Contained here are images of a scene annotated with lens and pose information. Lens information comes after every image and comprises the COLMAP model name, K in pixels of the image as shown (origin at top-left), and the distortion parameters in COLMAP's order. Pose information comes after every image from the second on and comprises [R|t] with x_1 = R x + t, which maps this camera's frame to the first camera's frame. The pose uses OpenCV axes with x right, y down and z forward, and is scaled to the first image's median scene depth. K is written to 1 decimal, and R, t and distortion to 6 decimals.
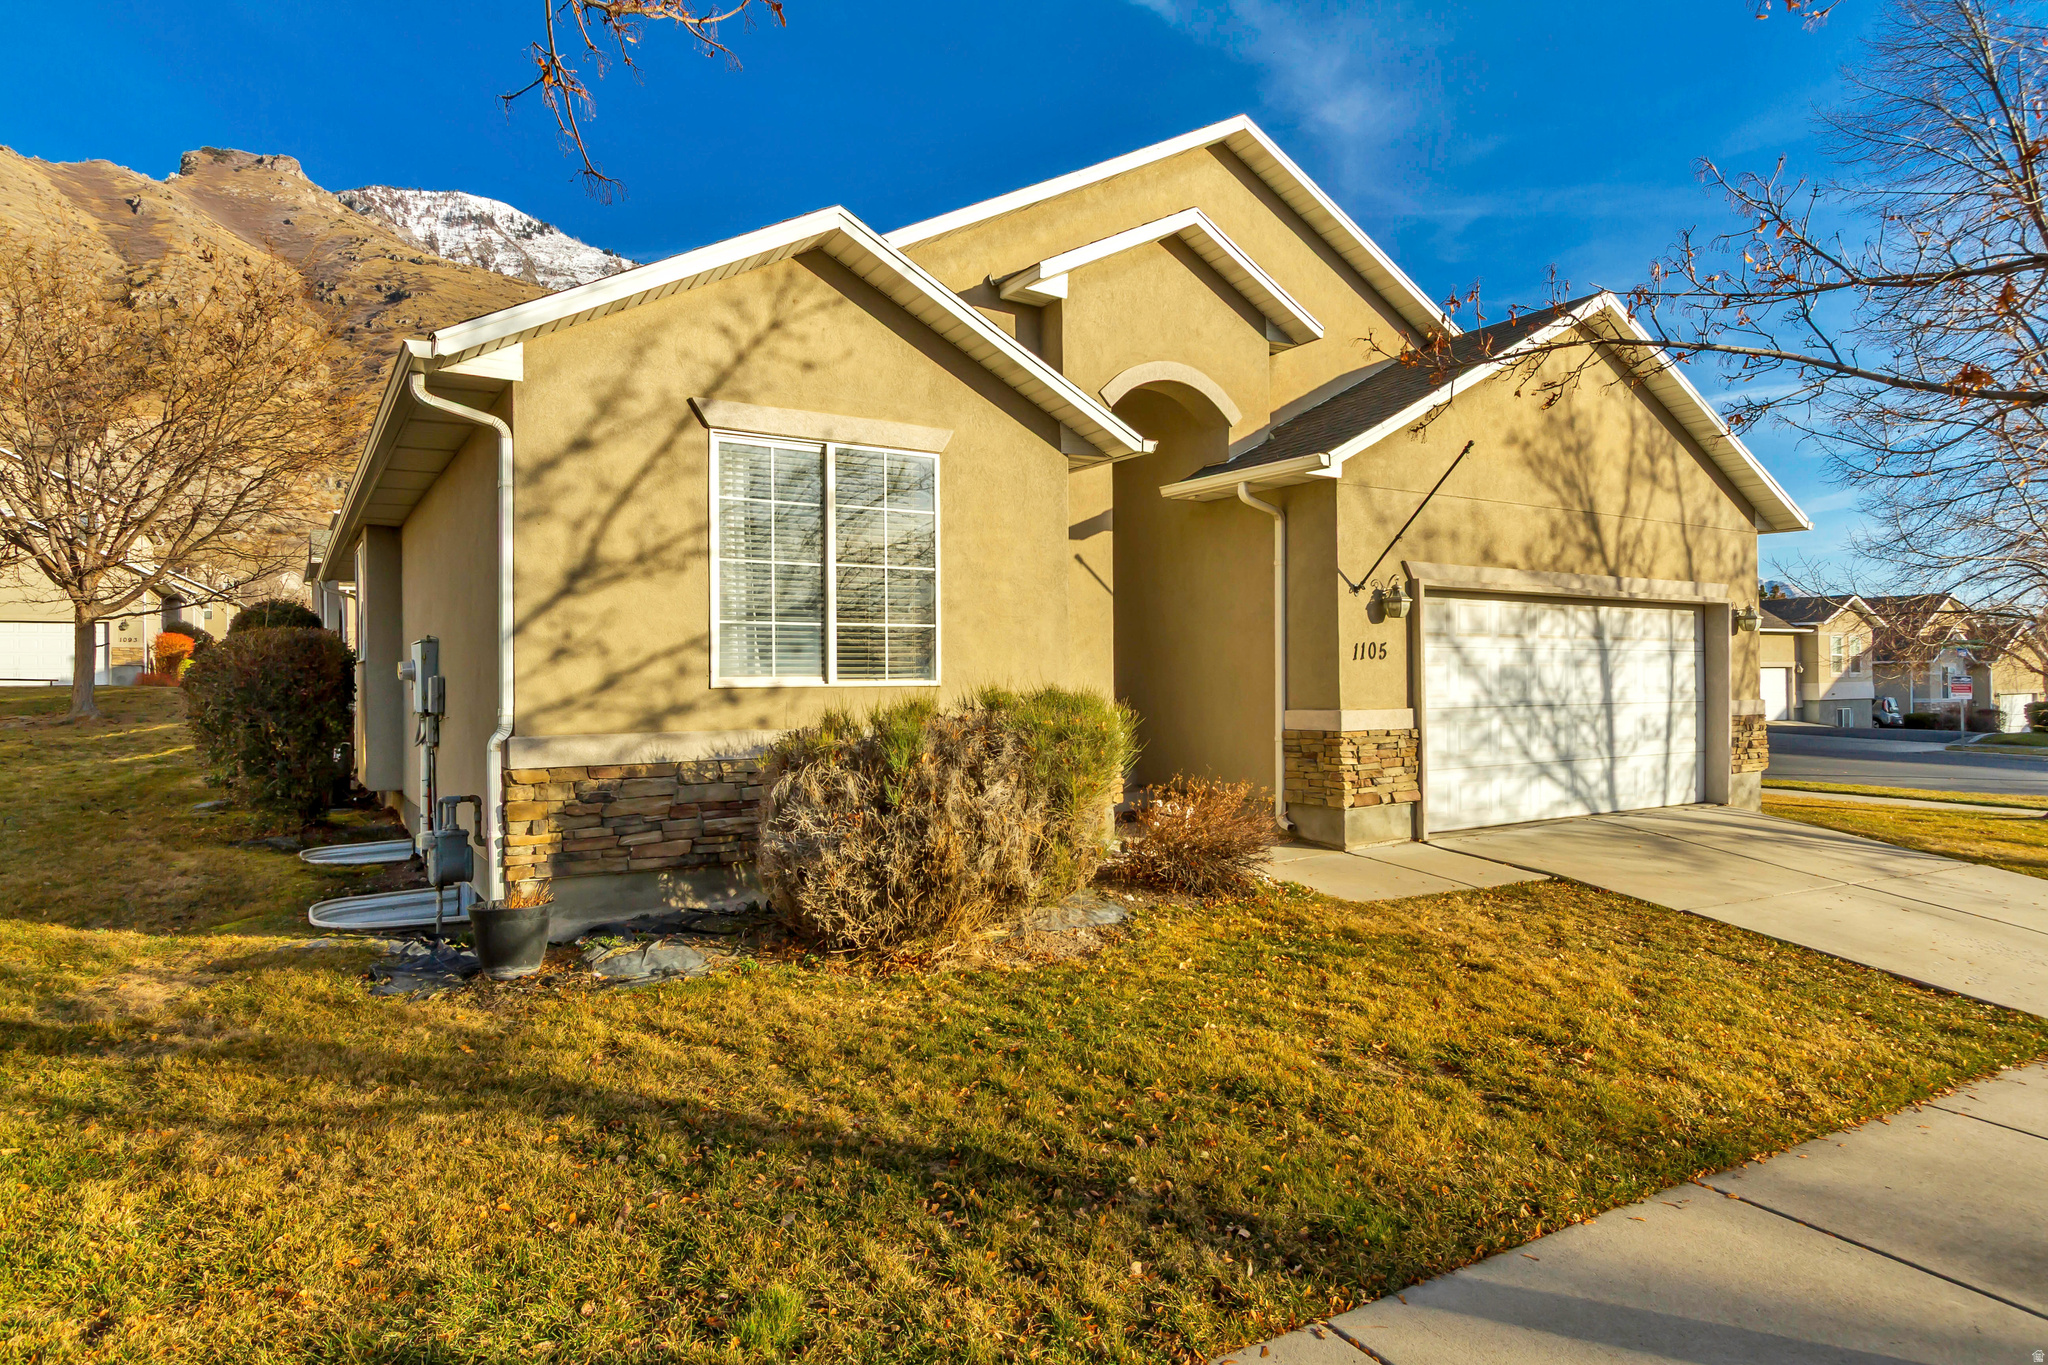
lens RADIAL K [[1168.8, 0, 1014.4], [0, 1168.8, 664.8], [0, 0, 1]] dist [0.009022, -0.004543]
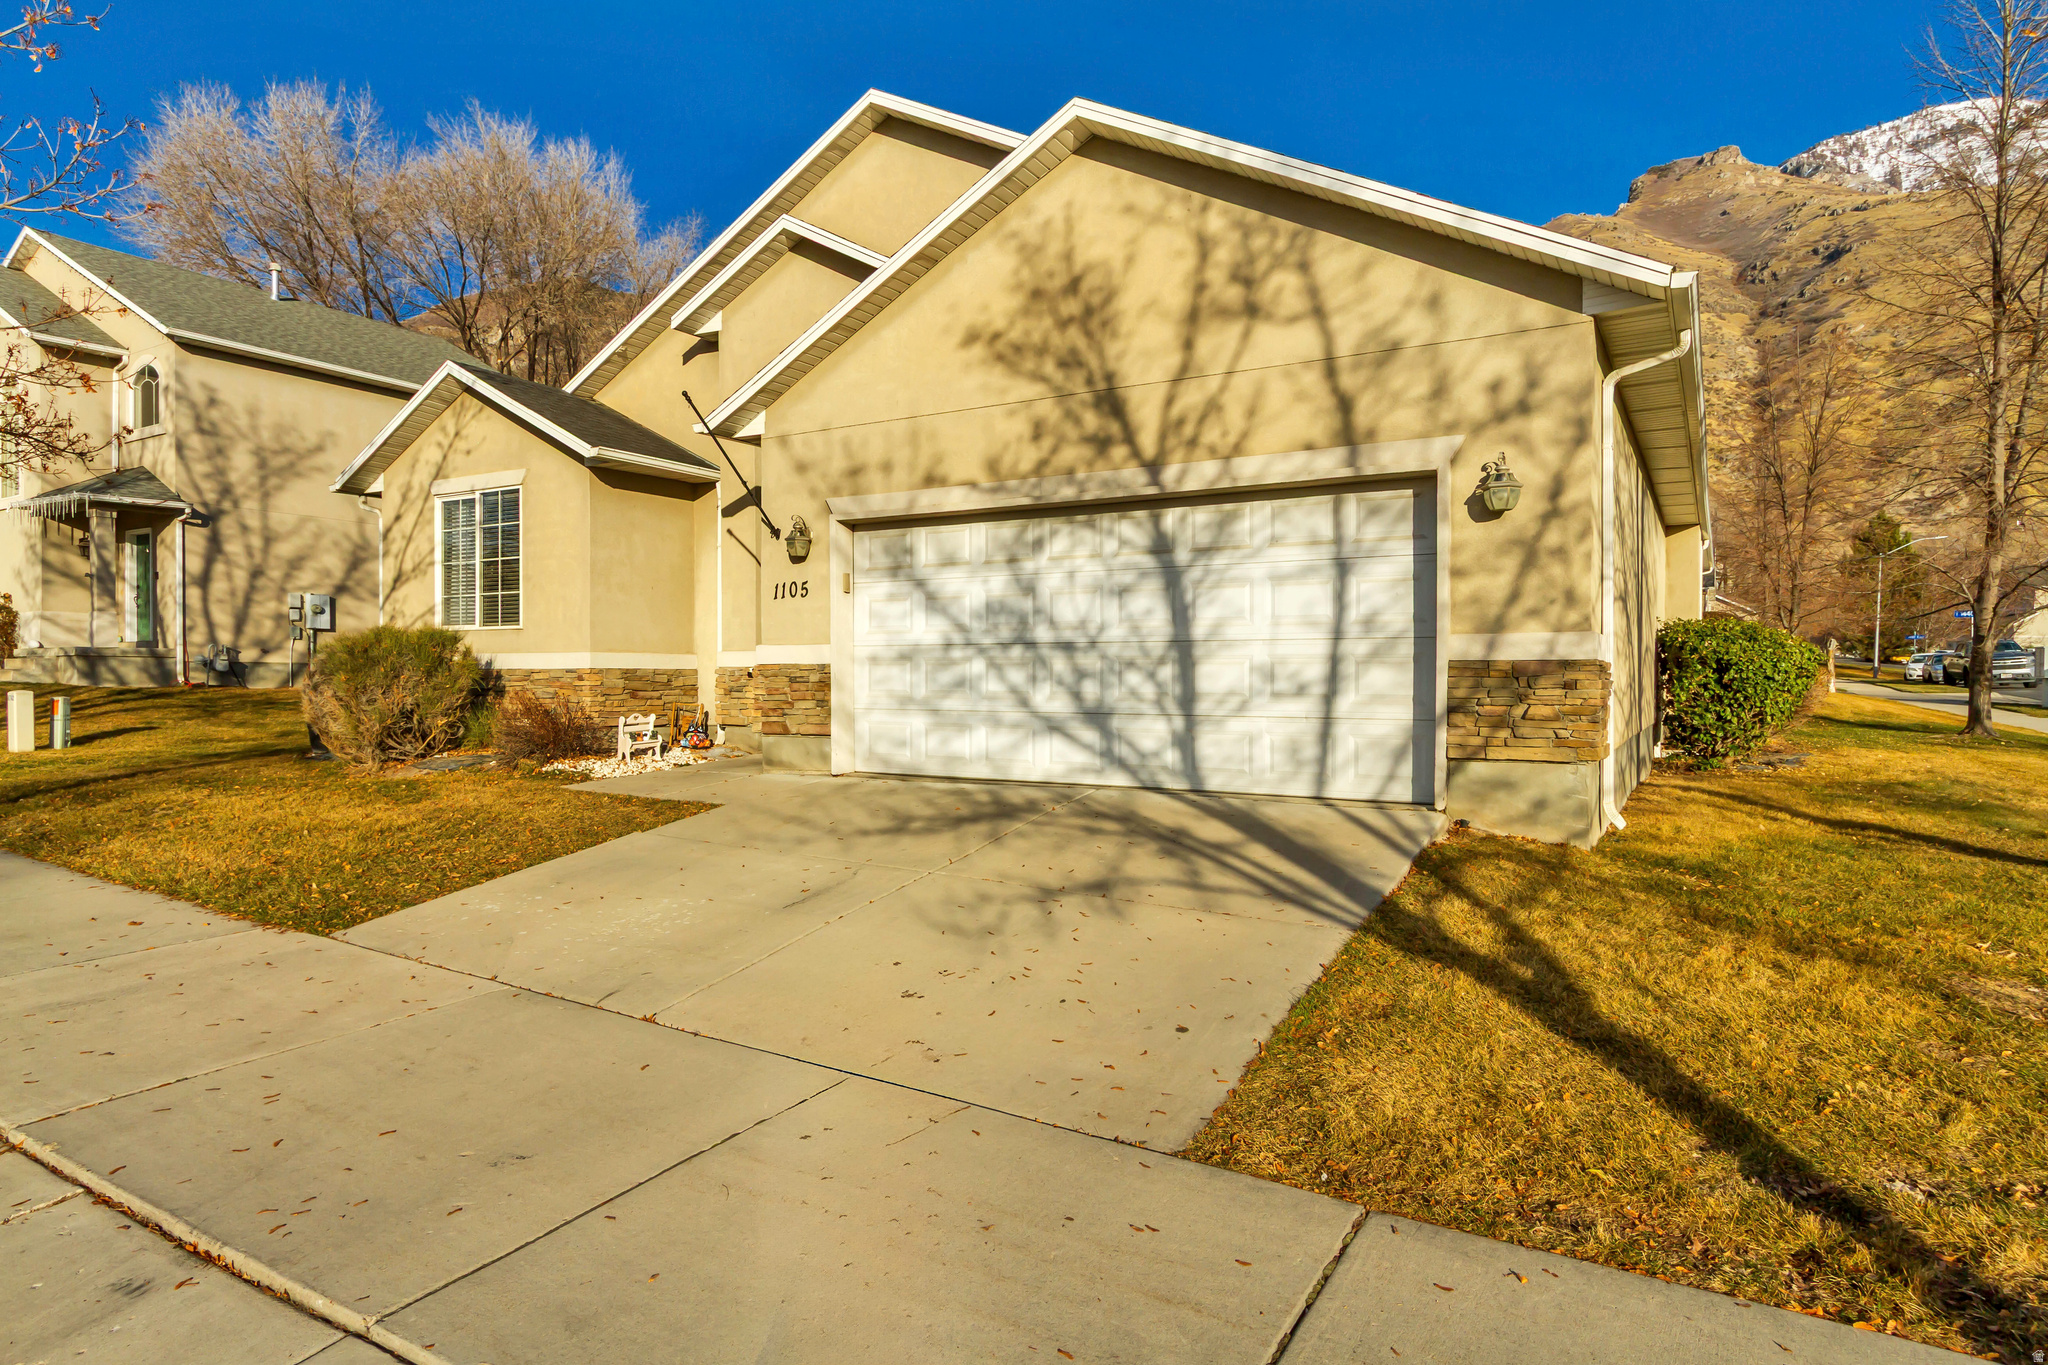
lens RADIAL K [[1168.8, 0, 1020.2], [0, 1168.8, 689.8], [0, 0, 1]] dist [0.009022, -0.004543]
pose [[0.450868, 0.017299, -0.892423, 1.193603], [0.008358, 0.999687, 0.023600, 0.046986], [0.892552, -0.018099, 0.450582, 0.623712]]
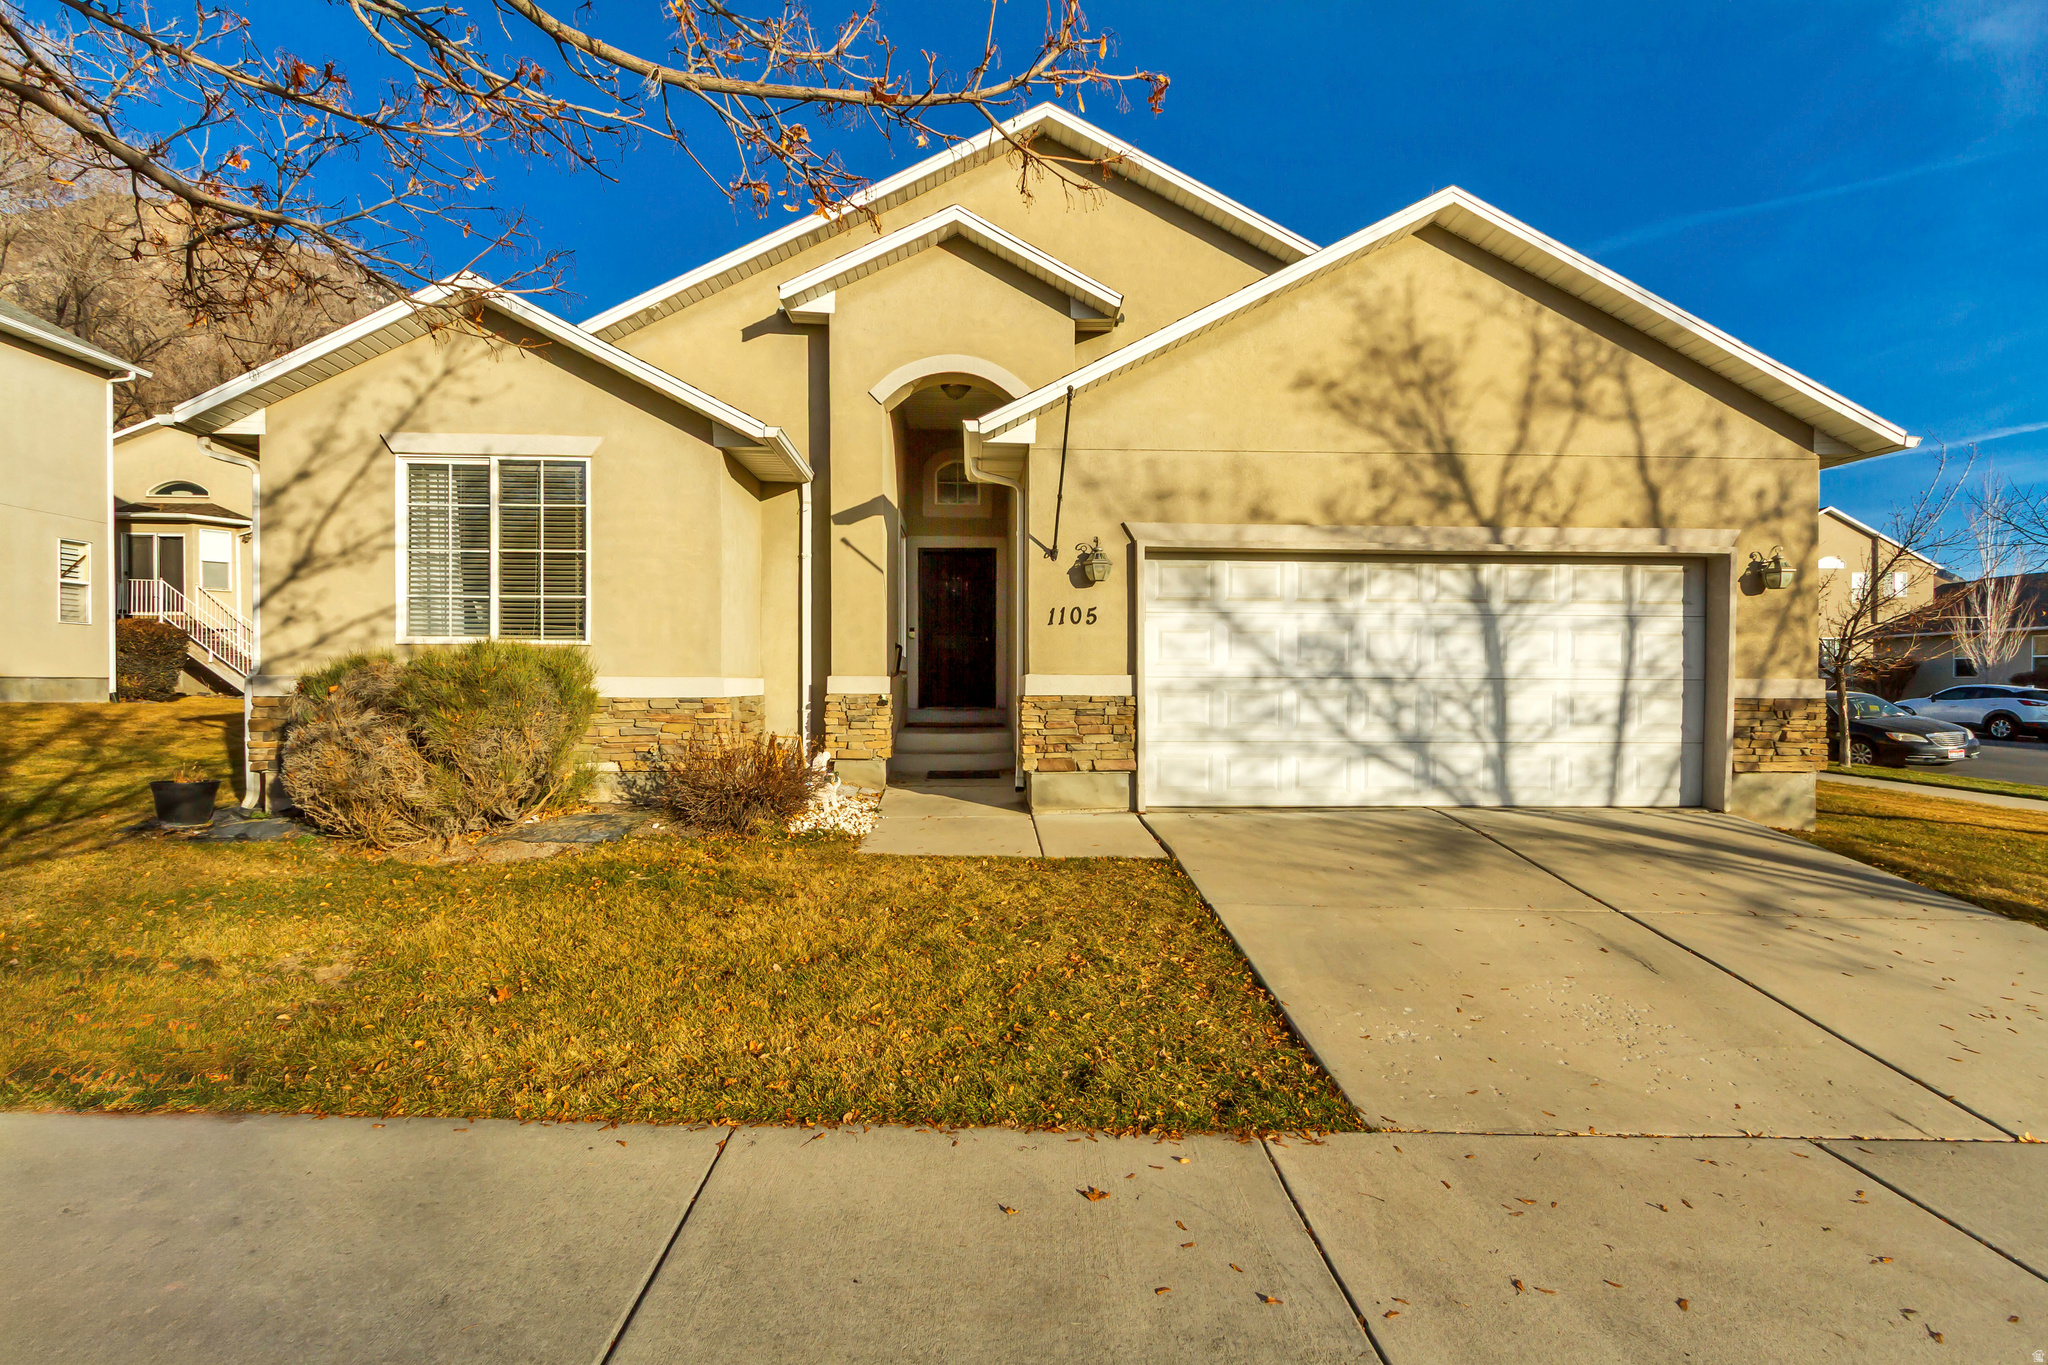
lens RADIAL K [[947.3, 0, 1014.9], [0, 947.3, 687.9], [0, 0, 1]] dist [0.004728, -0.000296]
pose [[0.869086, 0.015038, -0.494433, 0.583187], [-0.003628, 0.999705, 0.024028, 0.025574], [0.494648, -0.019088, 0.868884, 0.245938]]
